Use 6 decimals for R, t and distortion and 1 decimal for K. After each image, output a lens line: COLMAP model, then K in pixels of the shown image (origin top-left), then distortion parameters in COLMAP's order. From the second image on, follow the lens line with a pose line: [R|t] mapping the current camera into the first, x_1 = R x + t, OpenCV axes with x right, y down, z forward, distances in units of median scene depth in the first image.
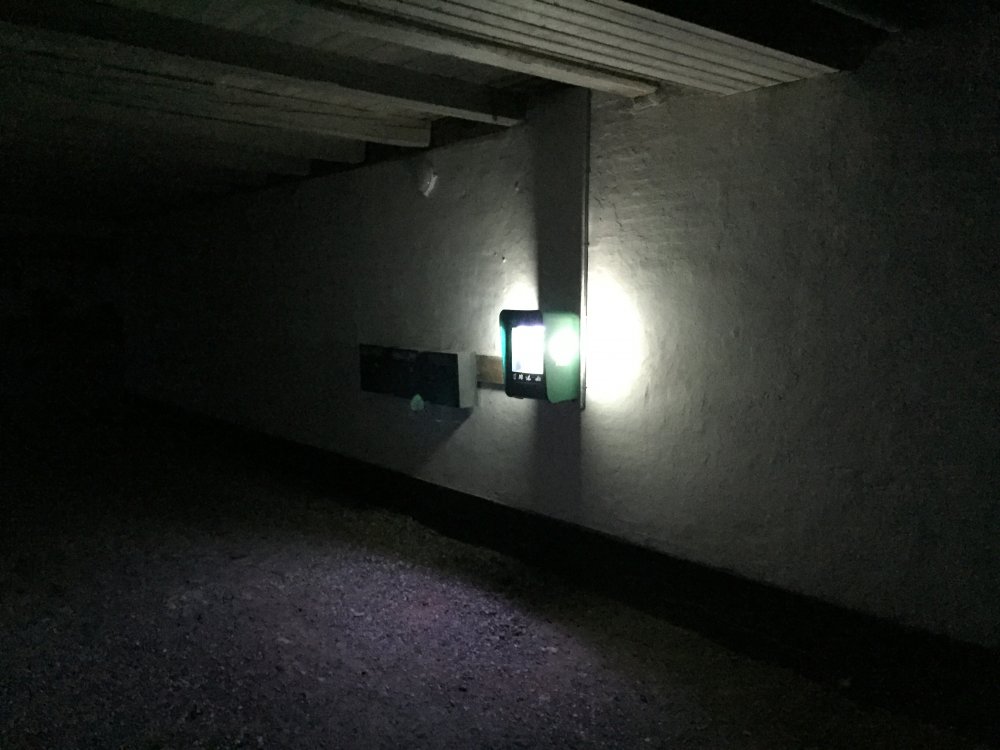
lens RADIAL K [[853.0, 0, 500.0], [0, 853.0, 375.0], [0, 0, 1]] dist [-0.031525, 0.000438]
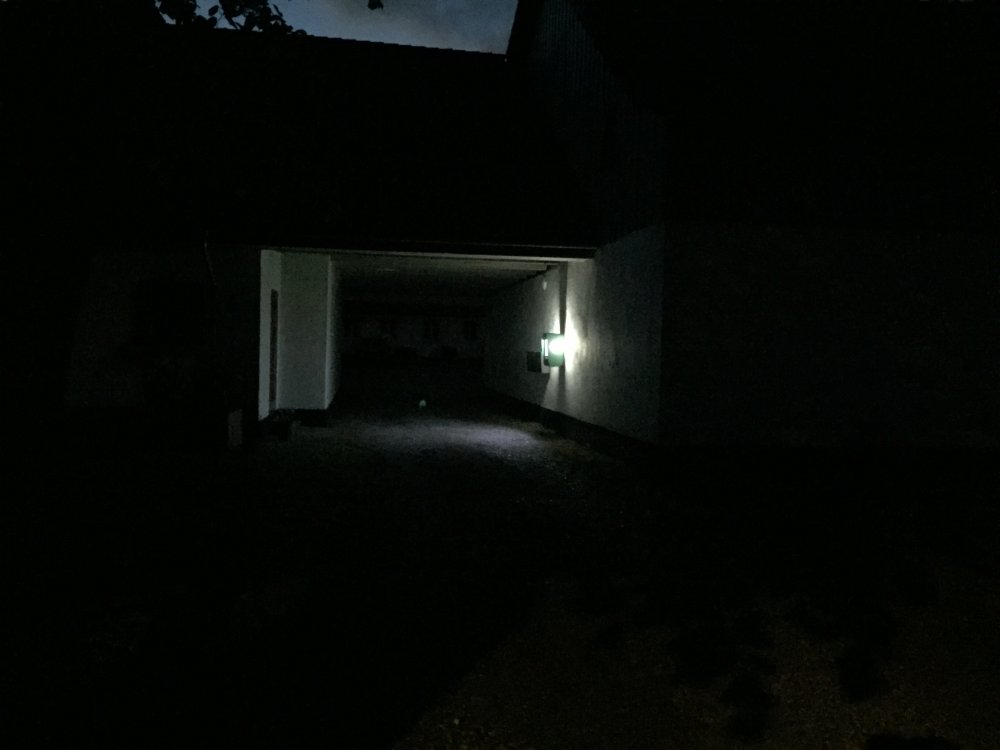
lens RADIAL K [[853.0, 0, 500.0], [0, 853.0, 375.0], [0, 0, 1]] dist [-0.031525, 0.000438]
pose [[0.863612, 0.049034, -0.501767, 1.170075], [-0.086168, 0.994970, -0.051077, 0.193341], [0.496739, 0.087347, 0.863494, -1.311761]]
